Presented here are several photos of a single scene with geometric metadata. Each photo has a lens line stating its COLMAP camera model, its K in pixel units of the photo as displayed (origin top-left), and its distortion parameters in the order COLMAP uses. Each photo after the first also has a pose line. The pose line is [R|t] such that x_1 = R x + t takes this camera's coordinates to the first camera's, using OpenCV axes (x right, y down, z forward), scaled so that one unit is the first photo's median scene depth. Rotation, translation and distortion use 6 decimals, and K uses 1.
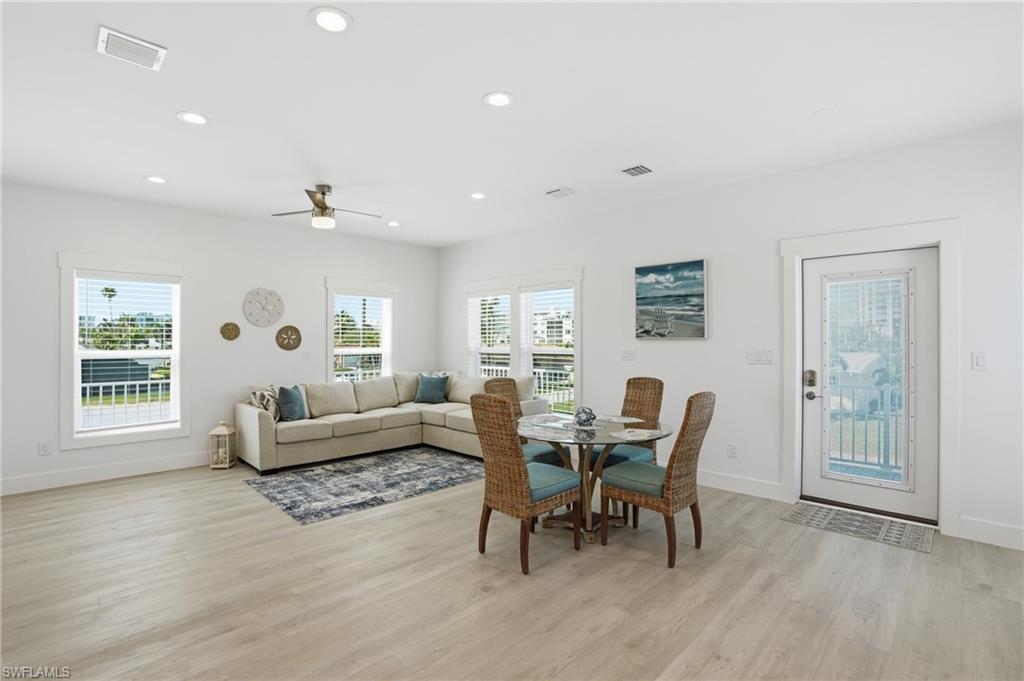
lens RADIAL K [[474.3, 0, 513.3], [0, 474.3, 340.4], [0, 0, 1]] dist [-0.070838, 0.025464]
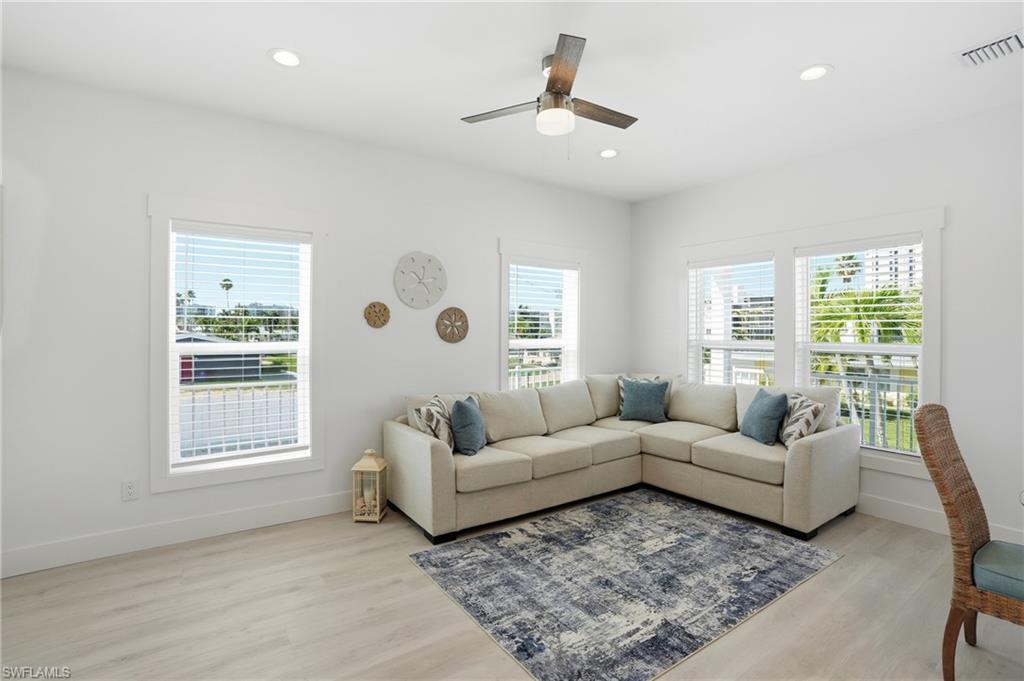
lens RADIAL K [[482.3, 0, 510.5], [0, 482.3, 334.1], [0, 0, 1]] dist [-0.074666, 0.027988]
pose [[0.982975, 0.004405, -0.183685, -0.312837], [-0.002981, 0.999963, 0.008030, 0.002267], [0.183714, -0.007346, 0.982952, 0.373410]]
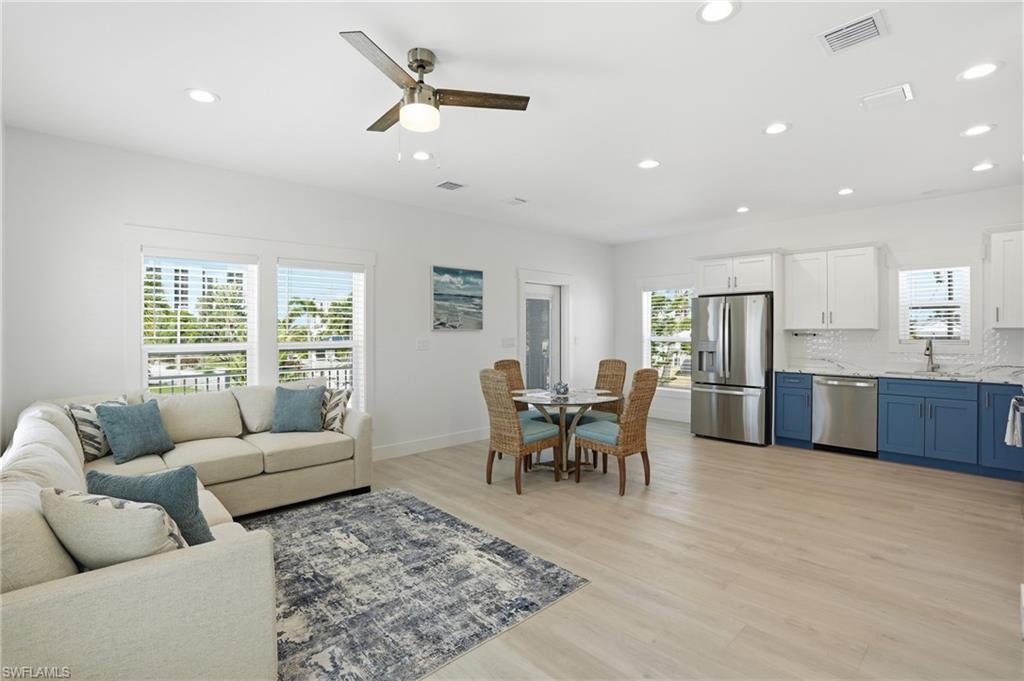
lens RADIAL K [[471.2, 0, 509.7], [0, 471.2, 334.3], [0, 0, 1]] dist [-0.046969, 0.000243]
pose [[0.047706, -0.005789, 0.998845, -0.844593], [0.001315, 0.999983, 0.005733, 0.000585], [-0.998861, 0.001040, 0.047713, 0.769173]]
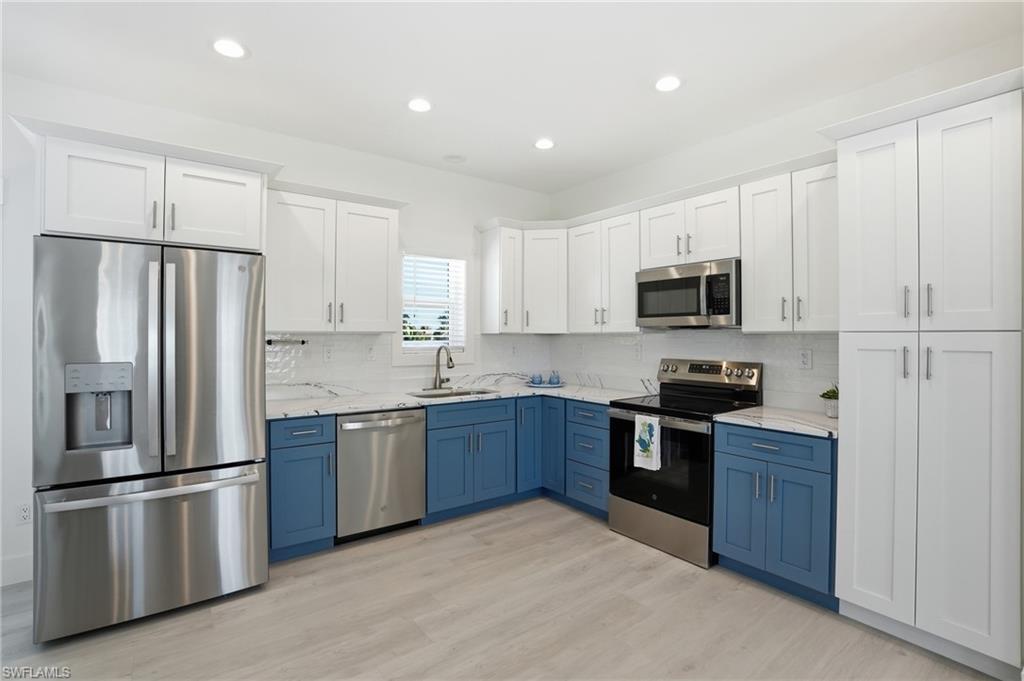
lens RADIAL K [[477.2, 0, 514.6], [0, 477.2, 335.2], [0, 0, 1]] dist [-0.067516, 0.026686]
pose [[-0.988122, 0.000308, 0.153672, -0.057349], [-0.000005, 0.999998, -0.002036, 0.000521], [-0.153673, -0.002013, -0.988120, 0.676794]]
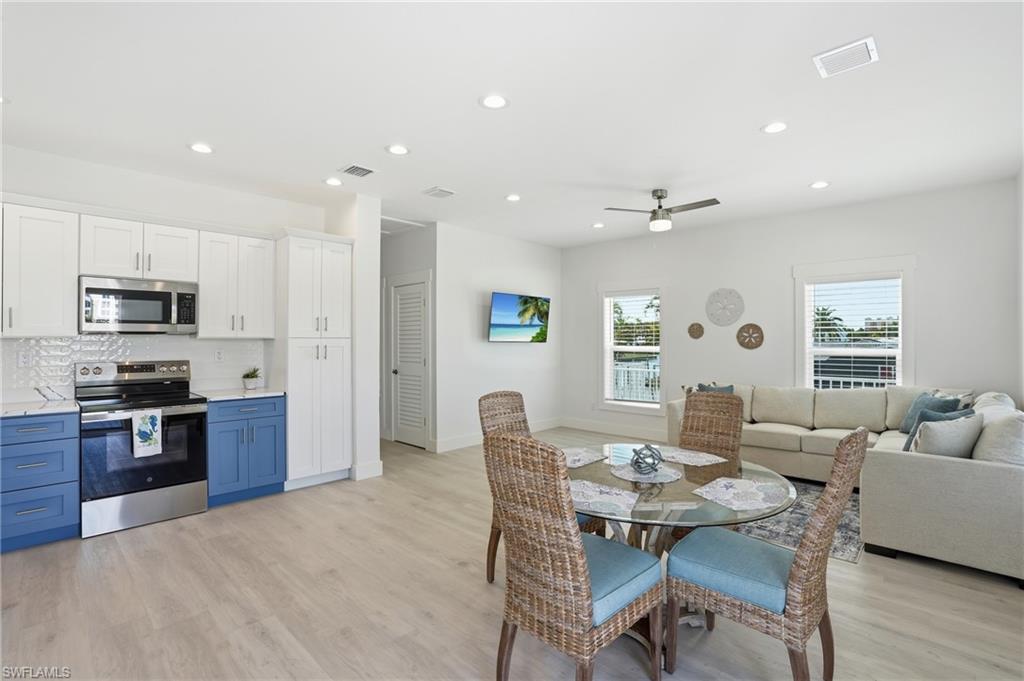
lens RADIAL K [[477.2, 0, 514.6], [0, 477.2, 335.2], [0, 0, 1]] dist [-0.067516, 0.026686]
pose [[0.027928, -0.009726, -0.999563, 0.559171], [0.002287, 0.999951, -0.009666, 0.000730], [0.999607, -0.002016, 0.027949, 0.573480]]
